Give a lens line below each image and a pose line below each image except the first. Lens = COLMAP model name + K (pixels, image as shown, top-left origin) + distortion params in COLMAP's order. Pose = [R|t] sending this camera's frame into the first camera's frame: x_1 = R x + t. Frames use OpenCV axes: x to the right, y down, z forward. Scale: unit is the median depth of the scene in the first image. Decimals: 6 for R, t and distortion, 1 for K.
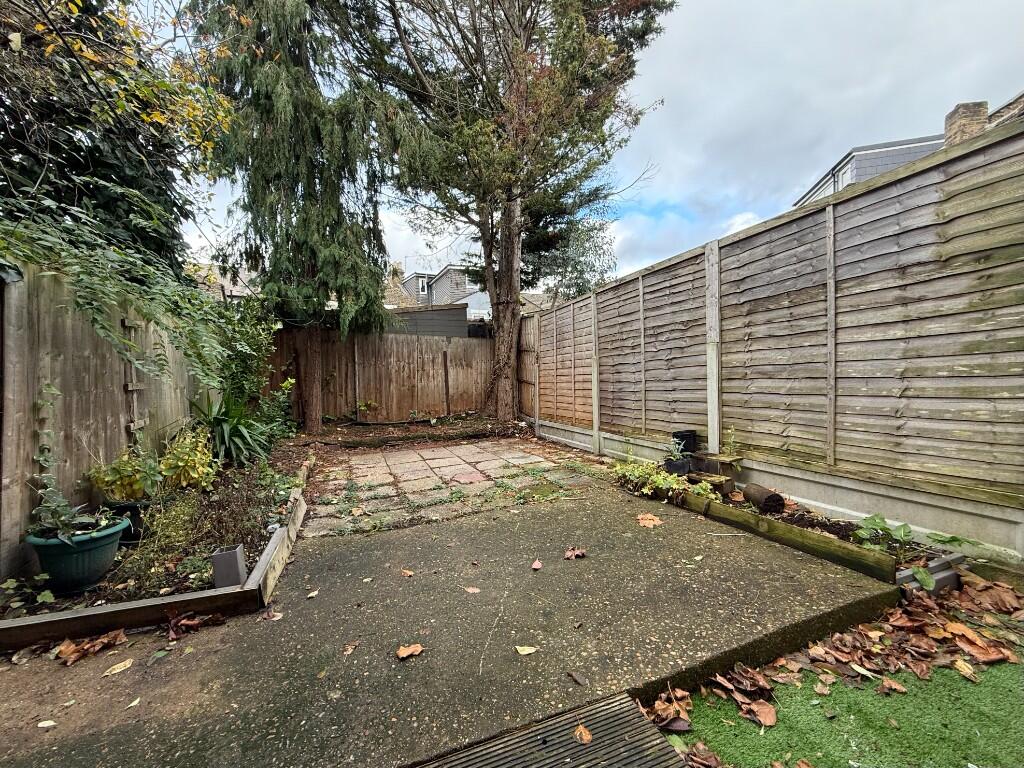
lens RADIAL K [[404.4, 0, 509.0], [0, 404.4, 384.7], [0, 0, 1]] dist [-0.000310, 0.000074]
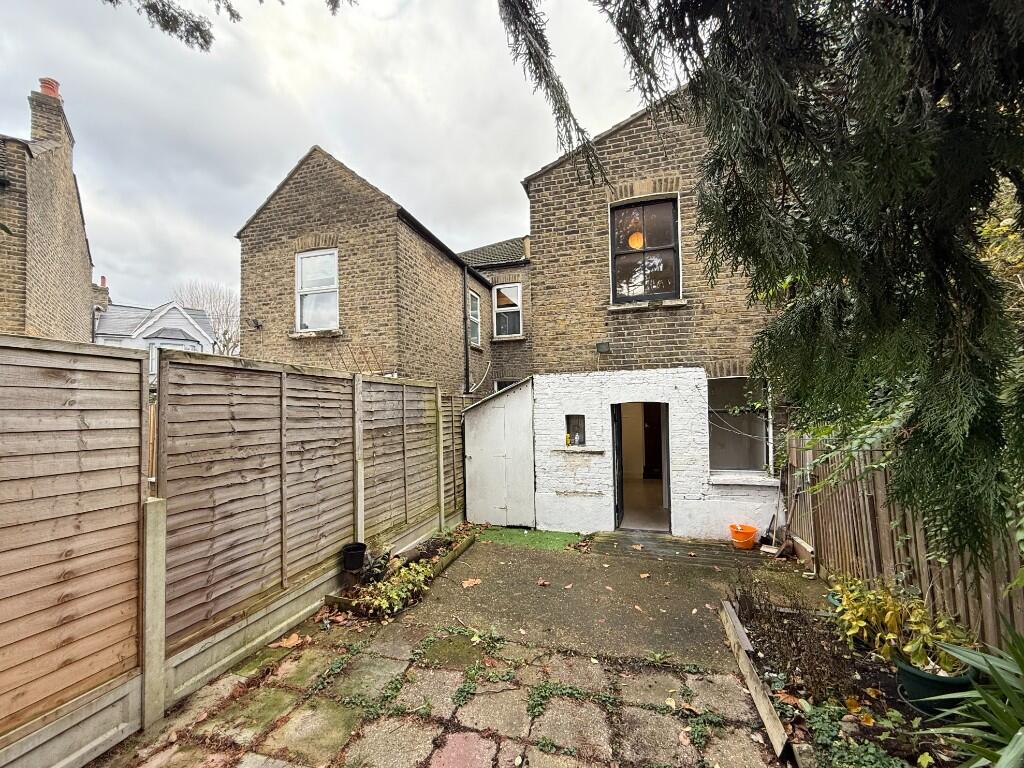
lens RADIAL K [[404.4, 0, 509.0], [0, 404.4, 384.7], [0, 0, 1]] dist [-0.000310, 0.000074]
pose [[-0.790337, 0.083247, 0.606990, -0.558050], [0.047565, 0.996073, -0.074676, -0.207464], [-0.610823, -0.030148, -0.791193, 1.631570]]
